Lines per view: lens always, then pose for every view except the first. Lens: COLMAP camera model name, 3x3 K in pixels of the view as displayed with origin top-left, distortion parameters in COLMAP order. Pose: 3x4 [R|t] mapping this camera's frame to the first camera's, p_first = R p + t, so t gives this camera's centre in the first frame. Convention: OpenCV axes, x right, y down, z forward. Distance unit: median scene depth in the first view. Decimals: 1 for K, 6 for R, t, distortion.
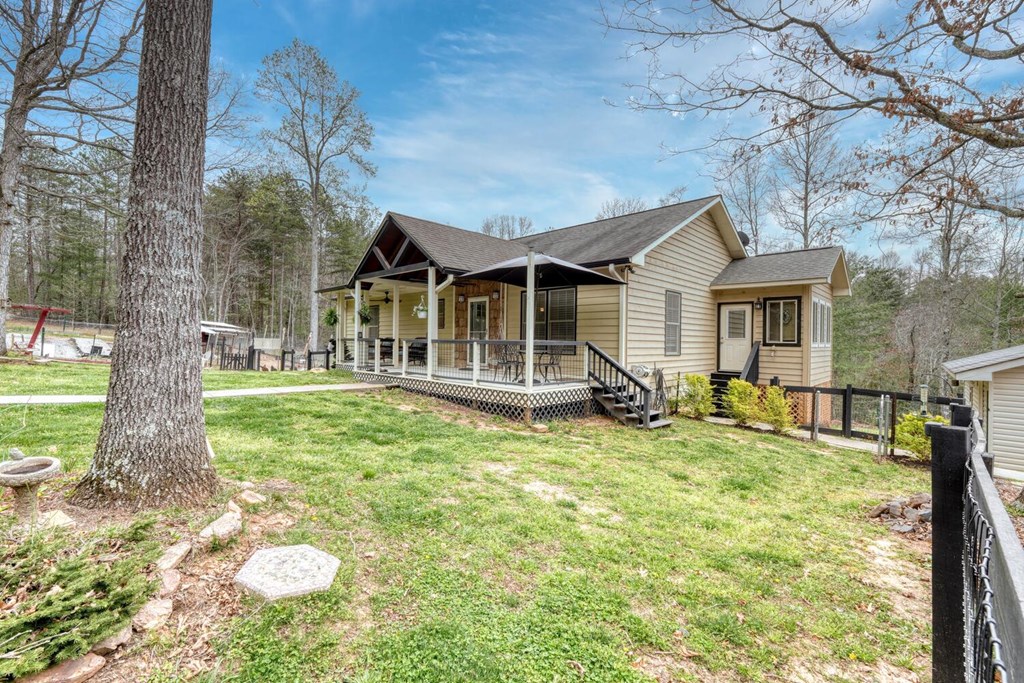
lens RADIAL K [[434.7, 0, 511.3], [0, 434.7, 338.8], [0, 0, 1]] dist [0.000299, 0.000609]
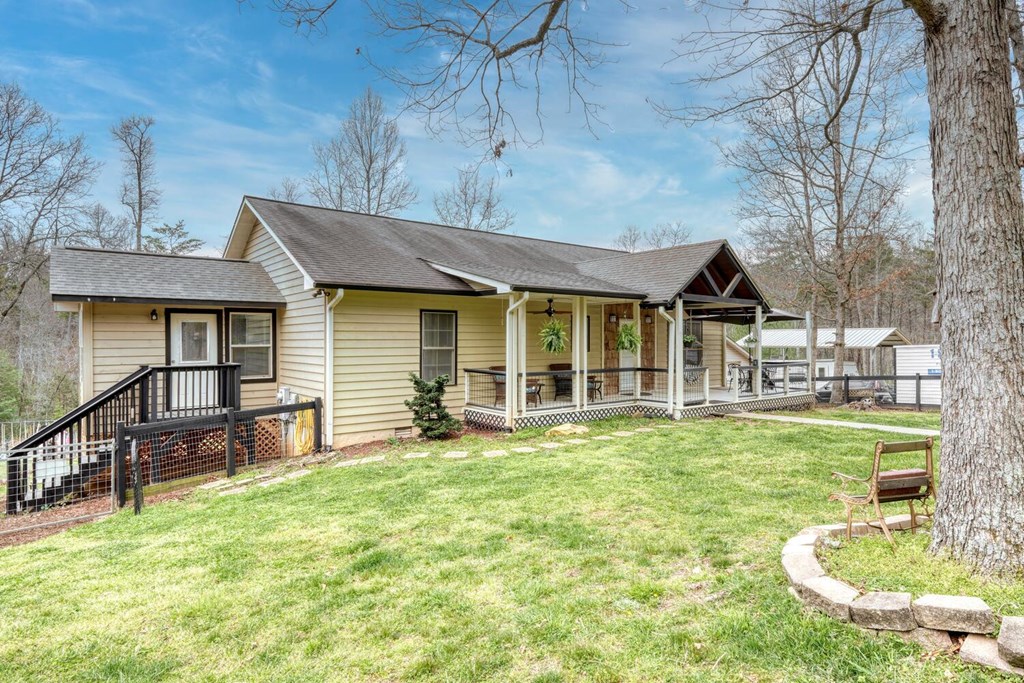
lens RADIAL K [[569.9, 0, 515.9], [0, 569.9, 337.6], [0, 0, 1]] dist [0.013378, -0.001750]
pose [[0.125673, 0.005838, 0.992055, -1.228794], [0.006261, 0.999958, -0.006677, -0.045859], [-0.992052, 0.007050, 0.125631, 0.982722]]
